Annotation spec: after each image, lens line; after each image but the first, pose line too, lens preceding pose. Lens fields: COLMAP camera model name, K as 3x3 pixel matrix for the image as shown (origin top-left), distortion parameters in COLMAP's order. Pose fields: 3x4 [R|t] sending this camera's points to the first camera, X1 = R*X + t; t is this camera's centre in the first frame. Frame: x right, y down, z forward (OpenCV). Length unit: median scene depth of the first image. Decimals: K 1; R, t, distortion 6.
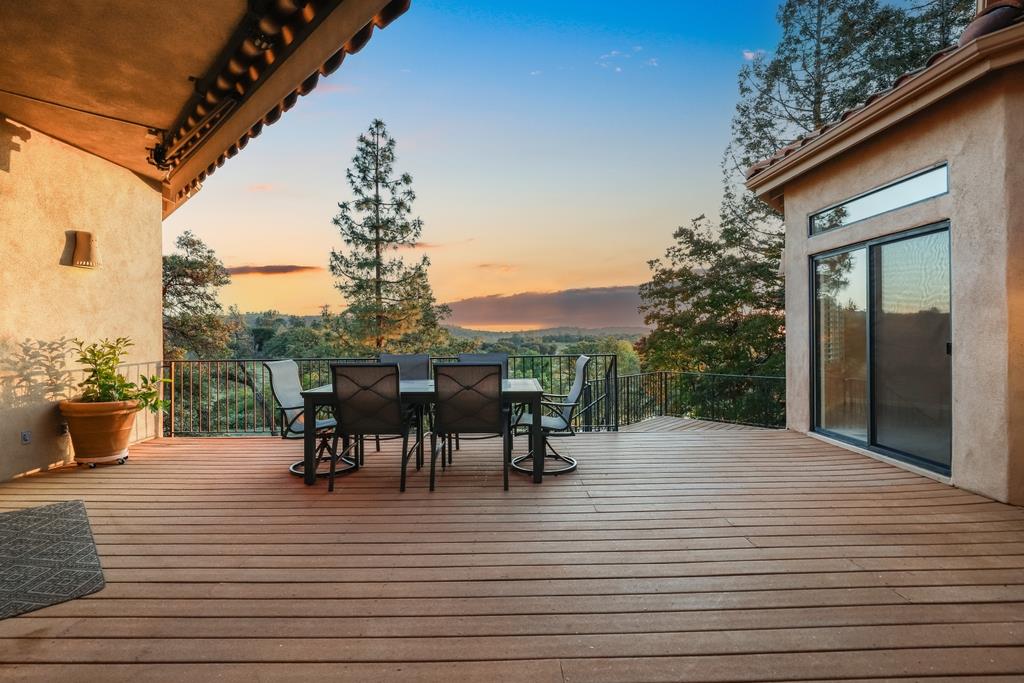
lens RADIAL K [[470.4, 0, 512.0], [0, 470.4, 341.5], [0, 0, 1]] dist [-0.025282, 0.006365]
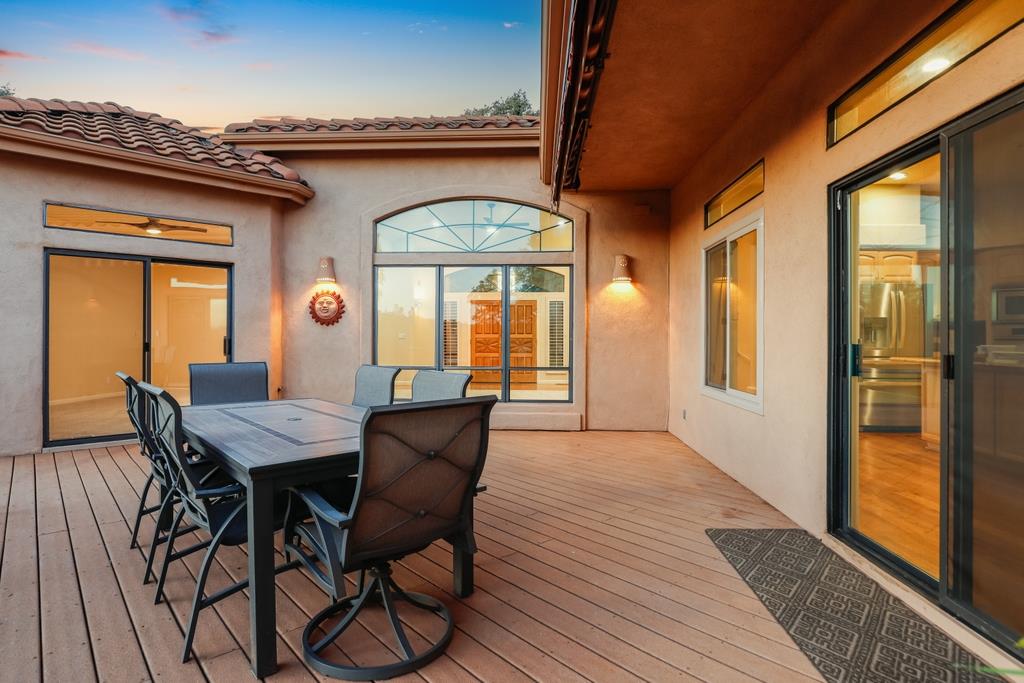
lens RADIAL K [[538.3, 0, 512.0], [0, 538.3, 341.5], [0, 0, 1]] dist [-0.021512, 0.000200]
pose [[-0.659084, -0.002300, 0.752065, -1.125632], [0.012587, 0.999822, 0.014089, -0.015809], [-0.751964, 0.018752, -0.658938, 1.620140]]
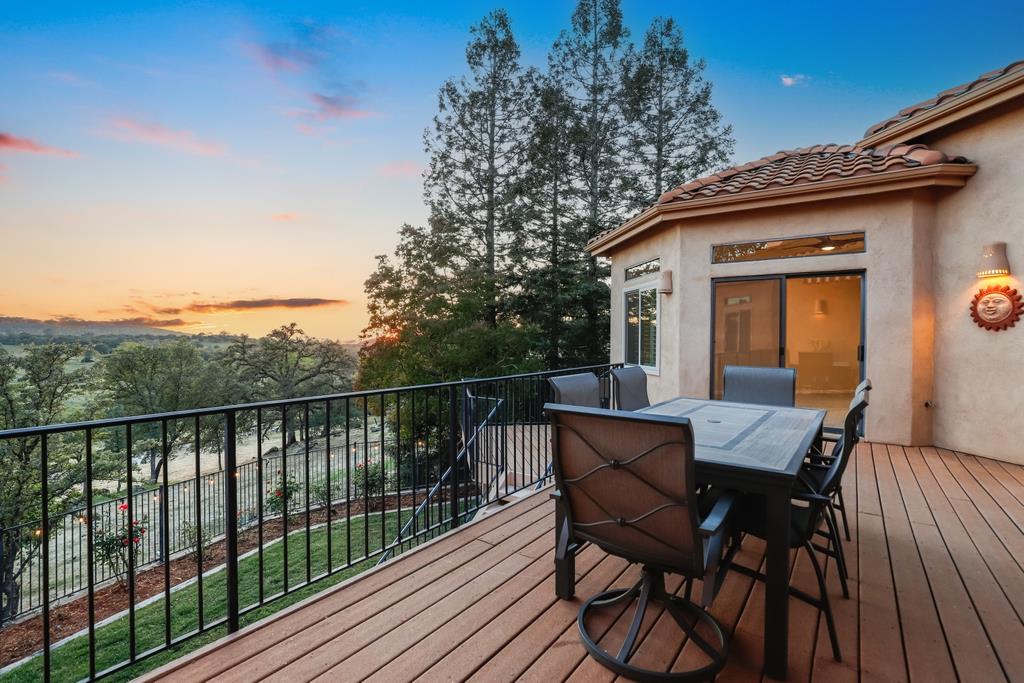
lens RADIAL K [[470.4, 0, 512.0], [0, 470.4, 341.5], [0, 0, 1]] dist [-0.025282, 0.006365]
pose [[0.604809, 0.005206, 0.796354, -1.082693], [-0.000807, 0.999982, -0.005924, -0.015227], [-0.796370, 0.002940, 0.604802, 1.092520]]
